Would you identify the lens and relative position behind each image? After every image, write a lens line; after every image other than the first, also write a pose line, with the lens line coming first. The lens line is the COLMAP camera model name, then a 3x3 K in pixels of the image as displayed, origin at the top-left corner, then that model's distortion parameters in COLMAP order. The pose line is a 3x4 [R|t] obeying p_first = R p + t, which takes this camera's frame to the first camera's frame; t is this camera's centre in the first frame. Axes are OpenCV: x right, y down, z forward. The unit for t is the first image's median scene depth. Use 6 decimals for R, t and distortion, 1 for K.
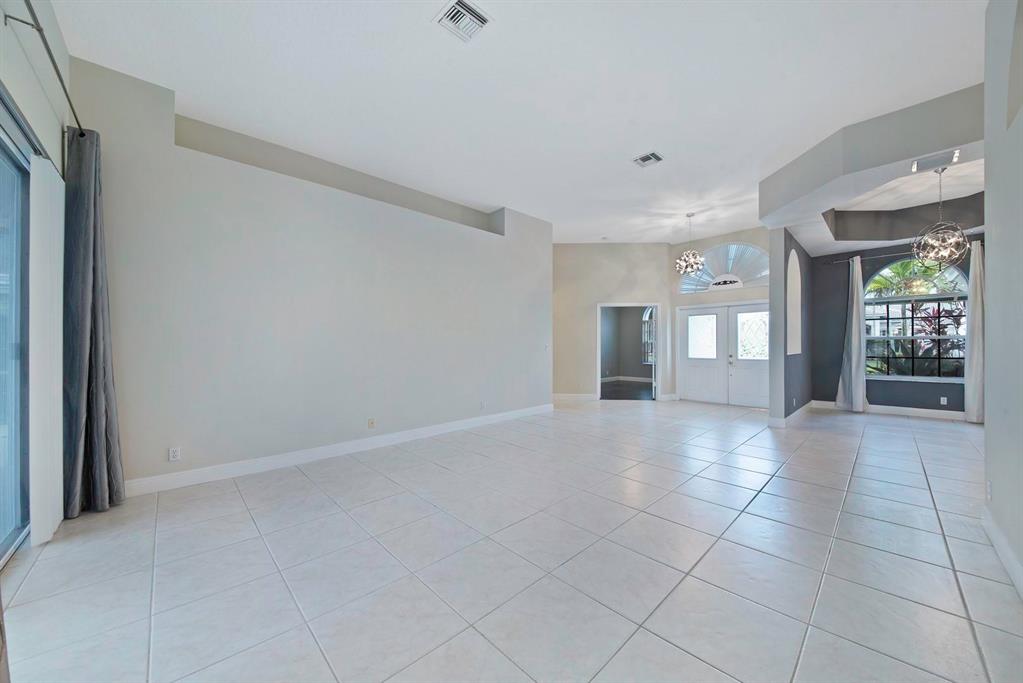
lens RADIAL K [[364.1, 0, 516.1], [0, 364.1, 346.8], [0, 0, 1]] dist [-0.021914, -0.002068]
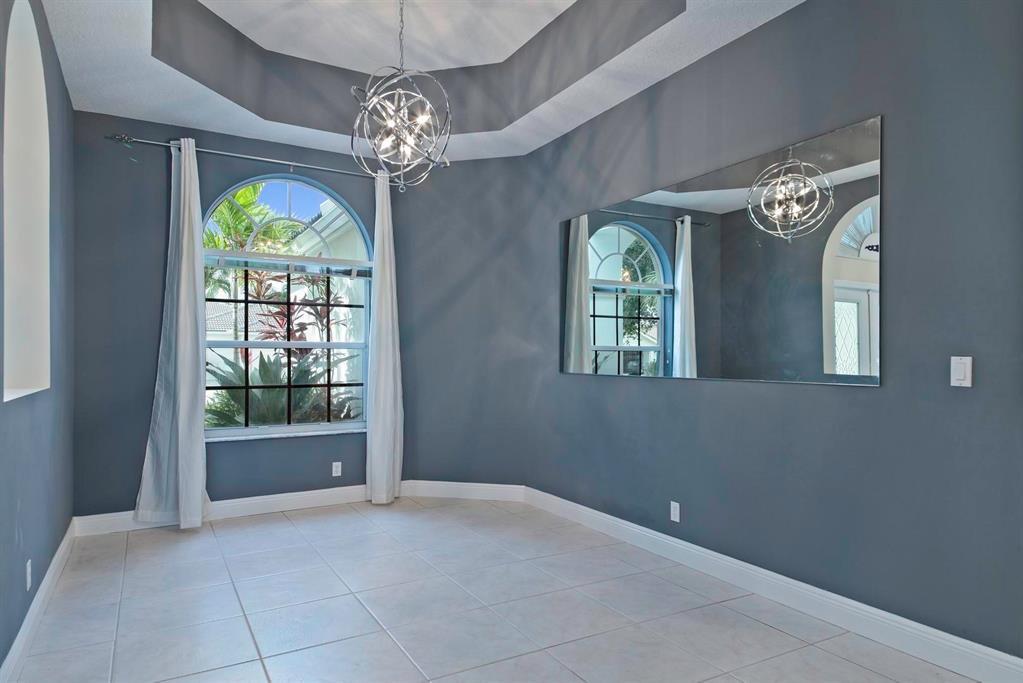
lens RADIAL K [[600.2, 0, 505.6], [0, 600.2, 358.6], [0, 0, 1]] dist [0.058731, -0.001053]
pose [[0.216100, 0.000547, 0.976371, 0.342543], [-0.002207, 0.999998, -0.000072, -0.007149], [-0.976369, -0.002139, 0.216100, 0.474961]]
